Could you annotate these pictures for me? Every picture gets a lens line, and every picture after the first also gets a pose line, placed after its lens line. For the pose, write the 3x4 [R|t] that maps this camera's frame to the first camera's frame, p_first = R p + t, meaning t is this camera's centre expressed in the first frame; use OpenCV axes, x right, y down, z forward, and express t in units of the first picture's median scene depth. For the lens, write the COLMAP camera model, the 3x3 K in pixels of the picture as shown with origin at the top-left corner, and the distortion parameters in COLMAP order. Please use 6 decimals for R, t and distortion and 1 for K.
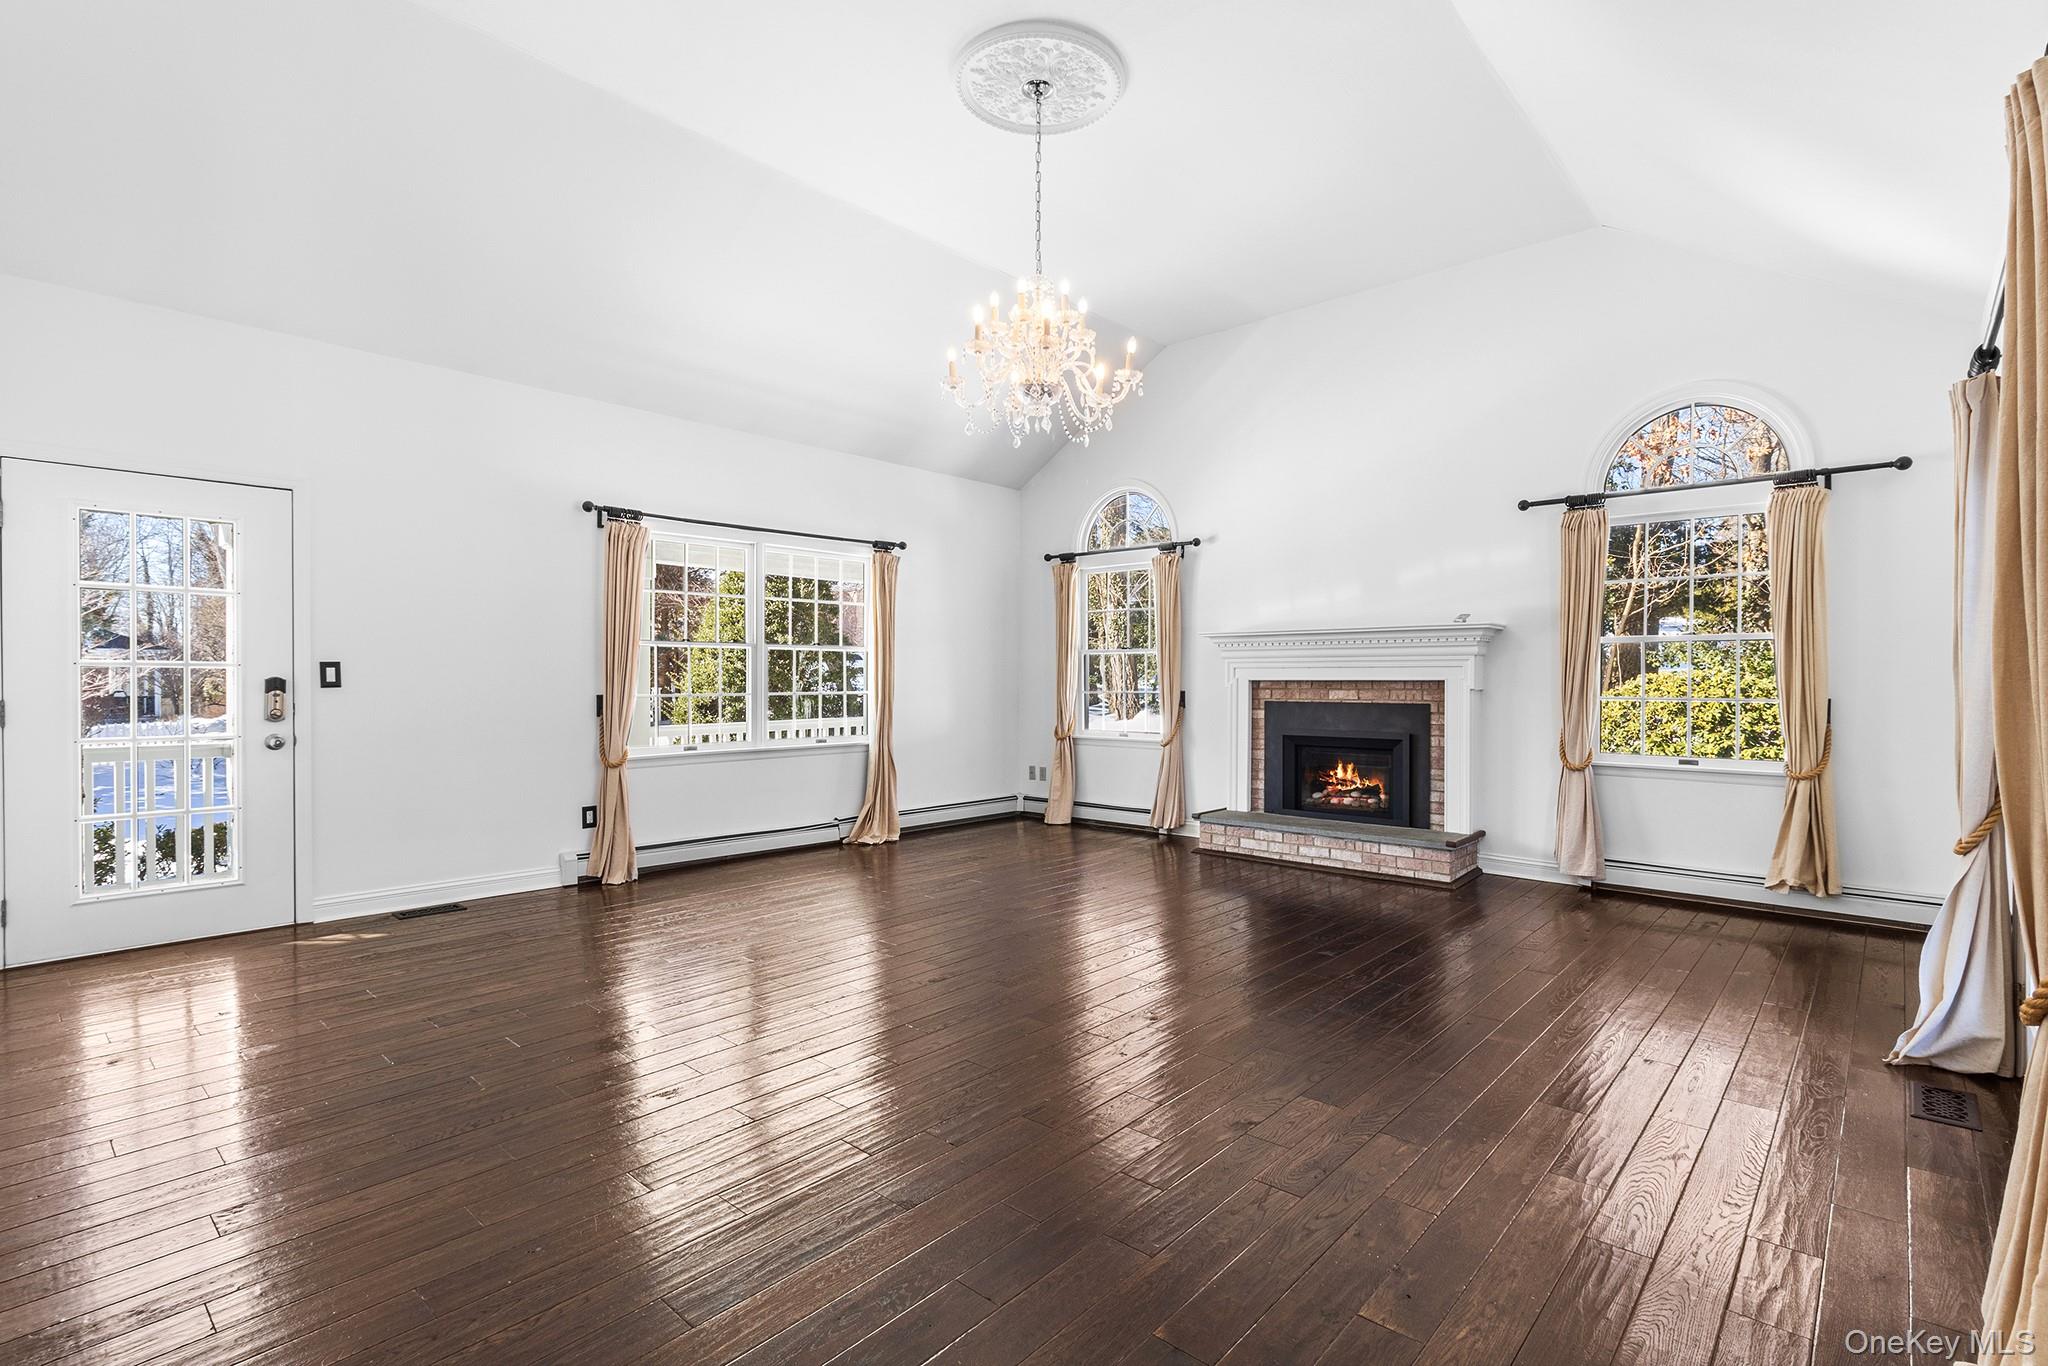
lens RADIAL K [[970.5, 0, 1037.8], [0, 970.5, 687.6], [0, 0, 1]] dist [0.010877, 0.000519]
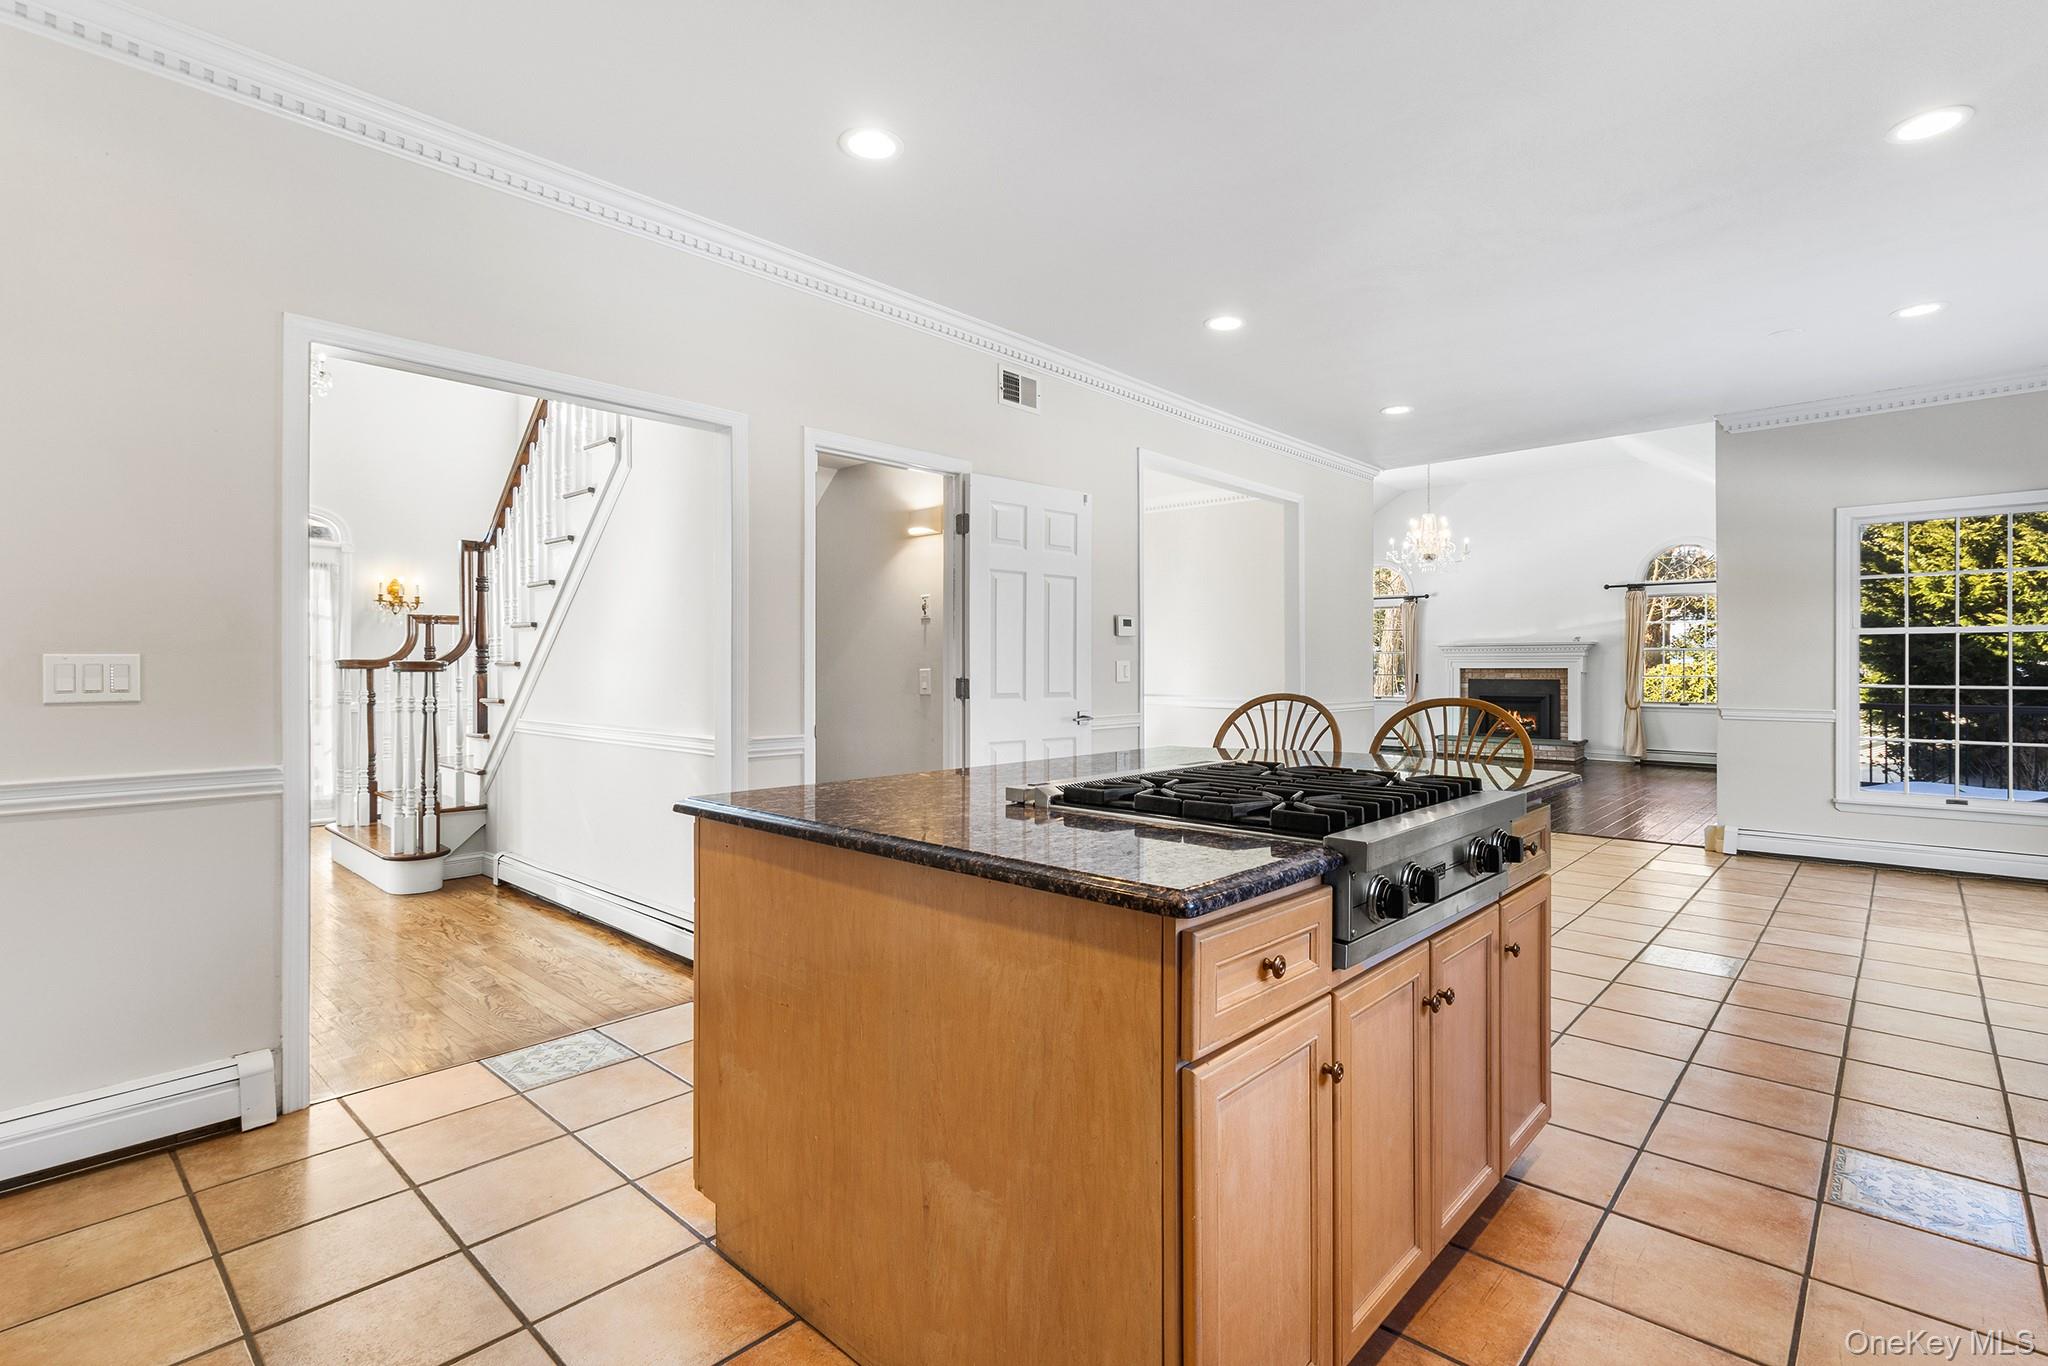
lens RADIAL K [[970.5, 0, 1037.2], [0, 970.5, 668.7], [0, 0, 1]] dist [0.010877, 0.000519]
pose [[0.999925, -0.000168, -0.012206, -0.663222], [0.000027, 0.999933, -0.011564, 0.016903], [0.012207, 0.011563, 0.999859, -1.055397]]
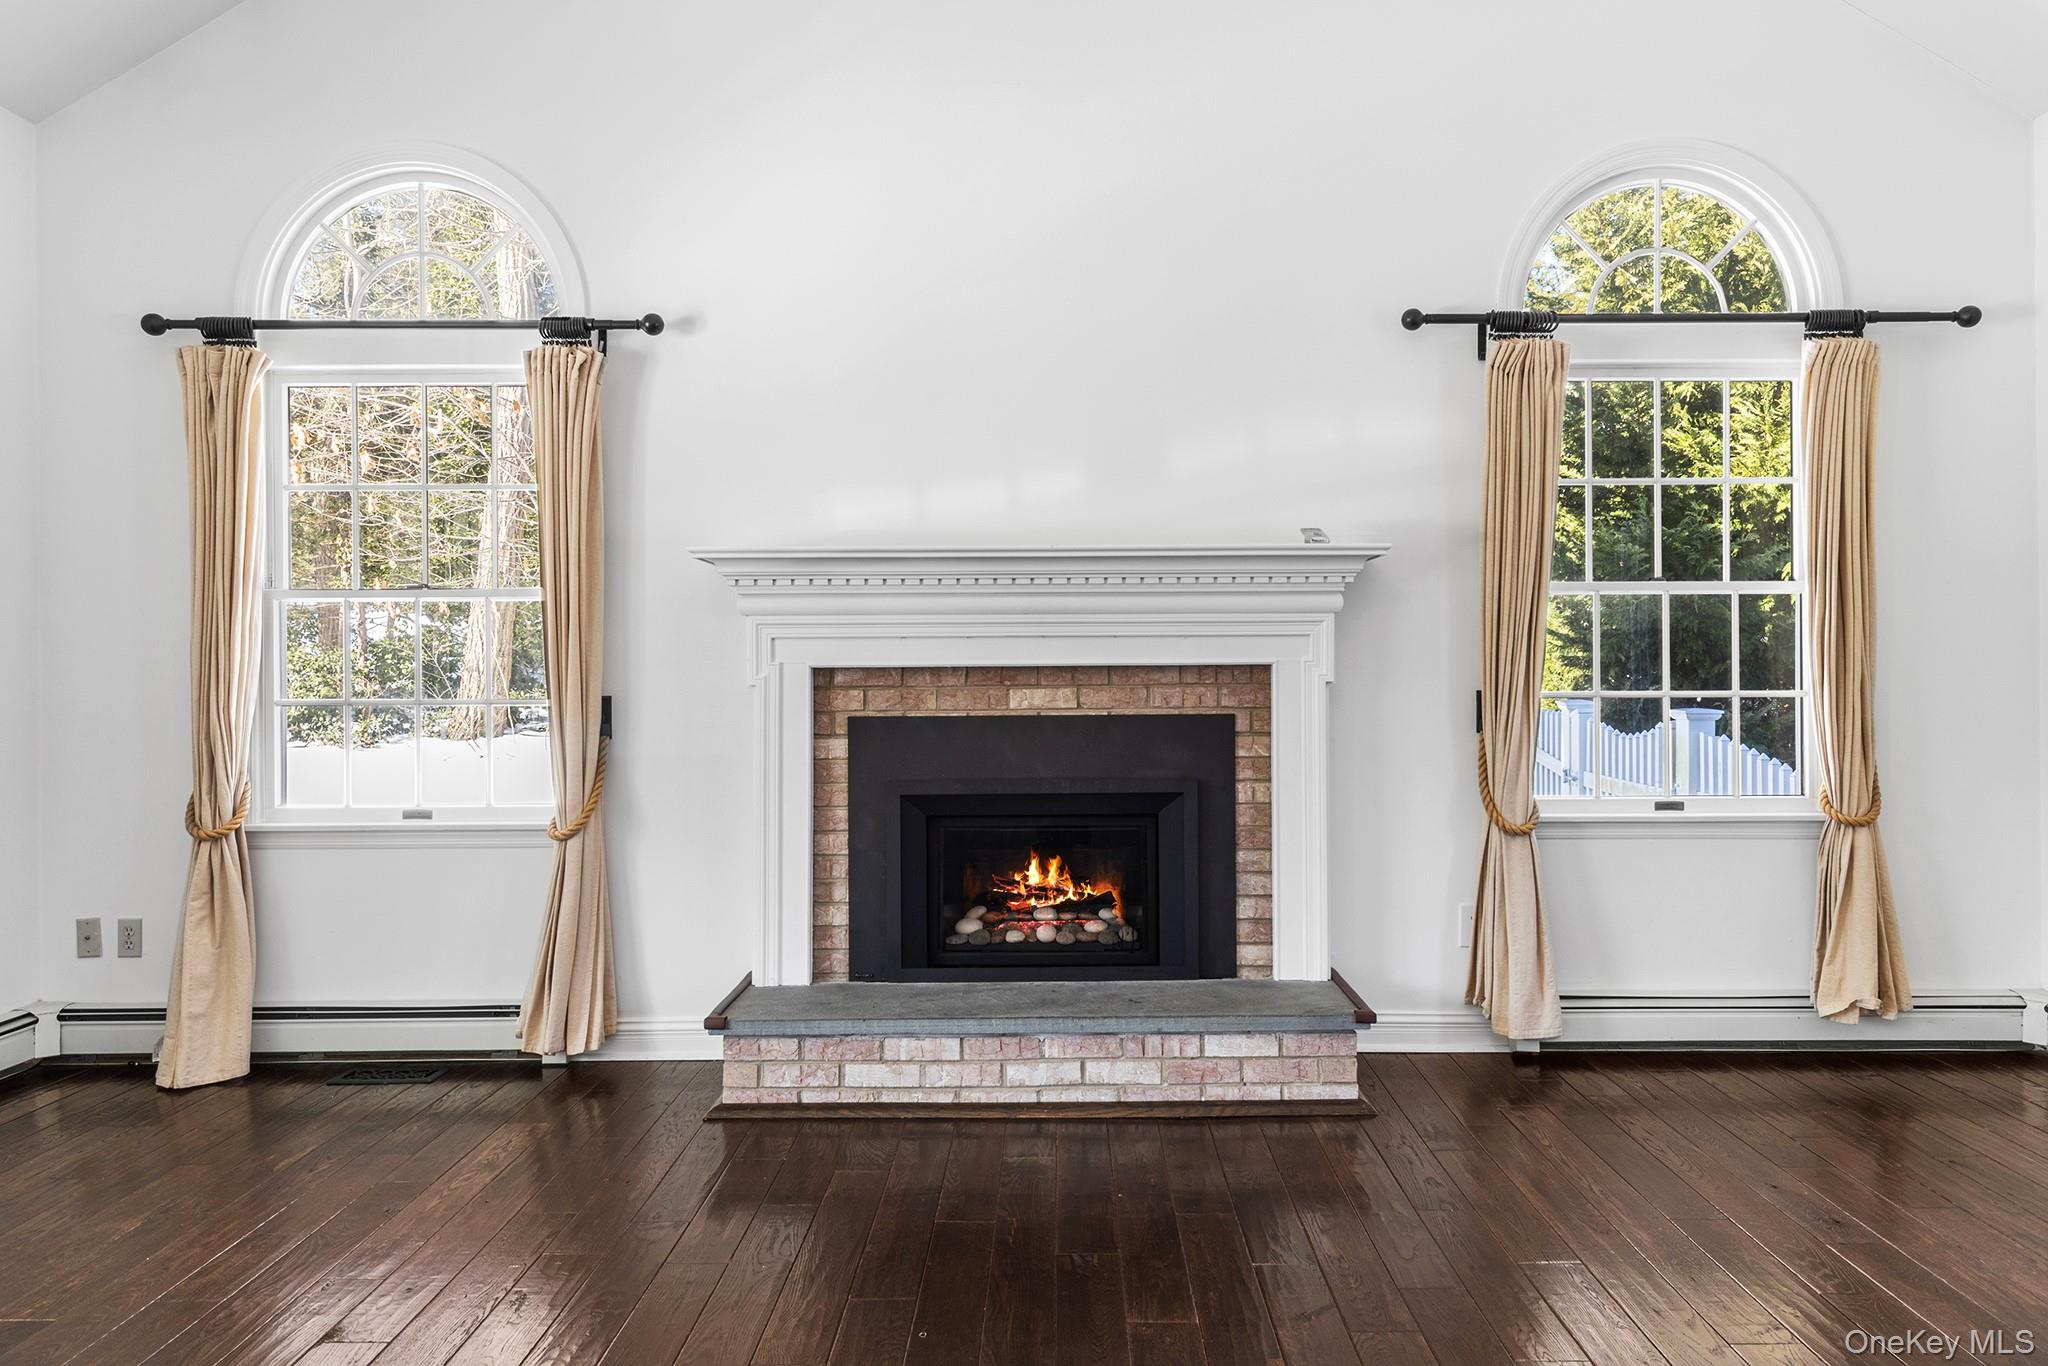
lens RADIAL K [[1284.7, 0, 1019.5], [0, 1284.7, 673.1], [0, 0, 1]] dist [0.003950, -0.000215]
pose [[0.738670, -0.001743, 0.674065, -0.094697], [0.012440, 0.999862, -0.011047, 0.002241], [-0.673953, 0.016546, 0.738589, 0.580296]]
